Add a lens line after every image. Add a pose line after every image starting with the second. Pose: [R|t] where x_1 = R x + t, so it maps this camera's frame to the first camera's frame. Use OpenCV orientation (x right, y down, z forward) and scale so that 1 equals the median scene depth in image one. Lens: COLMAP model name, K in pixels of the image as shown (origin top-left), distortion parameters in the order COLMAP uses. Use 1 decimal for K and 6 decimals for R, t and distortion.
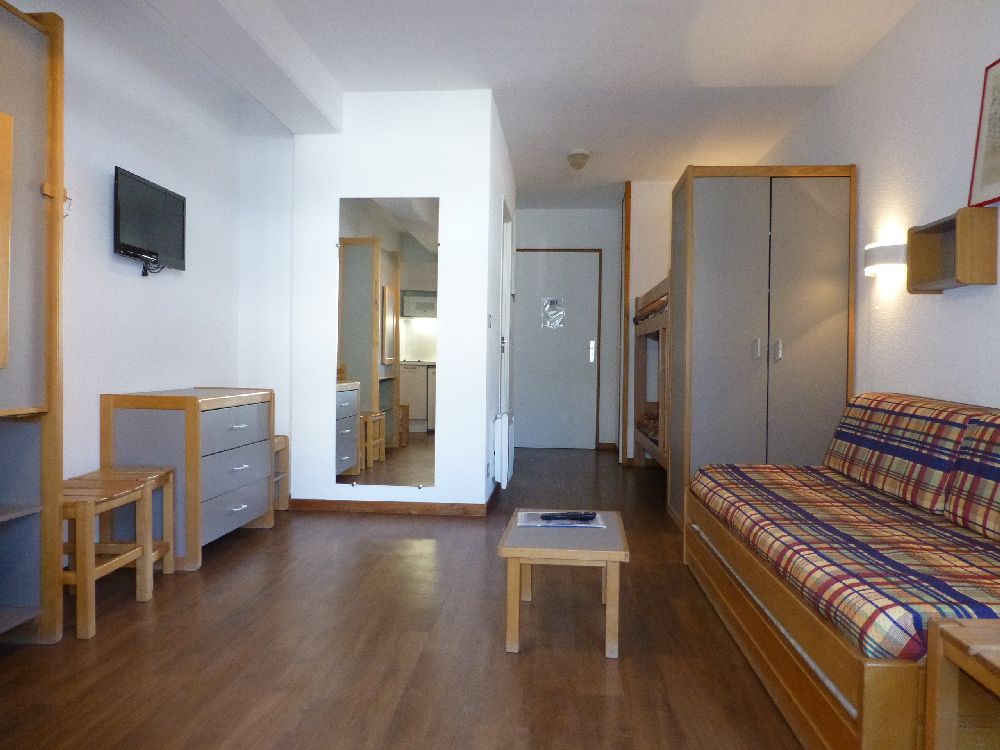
lens RADIAL K [[730.5, 0, 500.1], [0, 730.5, 371.8], [0, 0, 1]] dist [-0.013552, -0.017180]
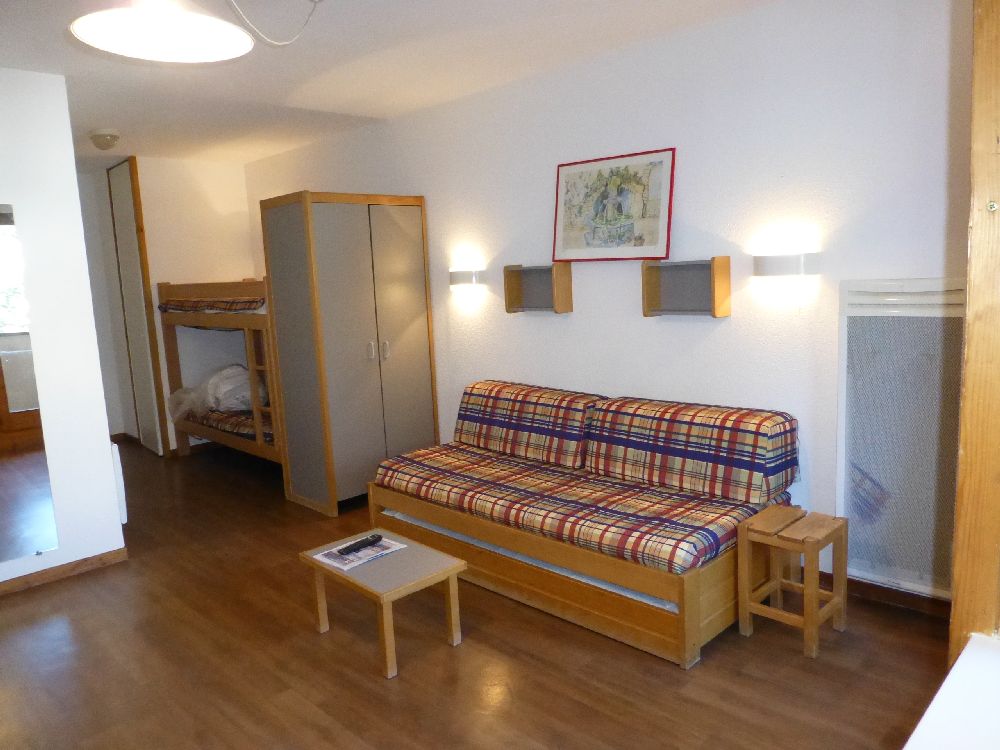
lens RADIAL K [[730.5, 0, 495.1], [0, 730.5, 378.6], [0, 0, 1]] dist [-0.013552, -0.017180]
pose [[0.654256, -0.143167, 0.742598, -0.652270], [0.058543, 0.988559, 0.139008, -0.224788], [-0.754004, -0.047473, 0.655152, 0.102544]]
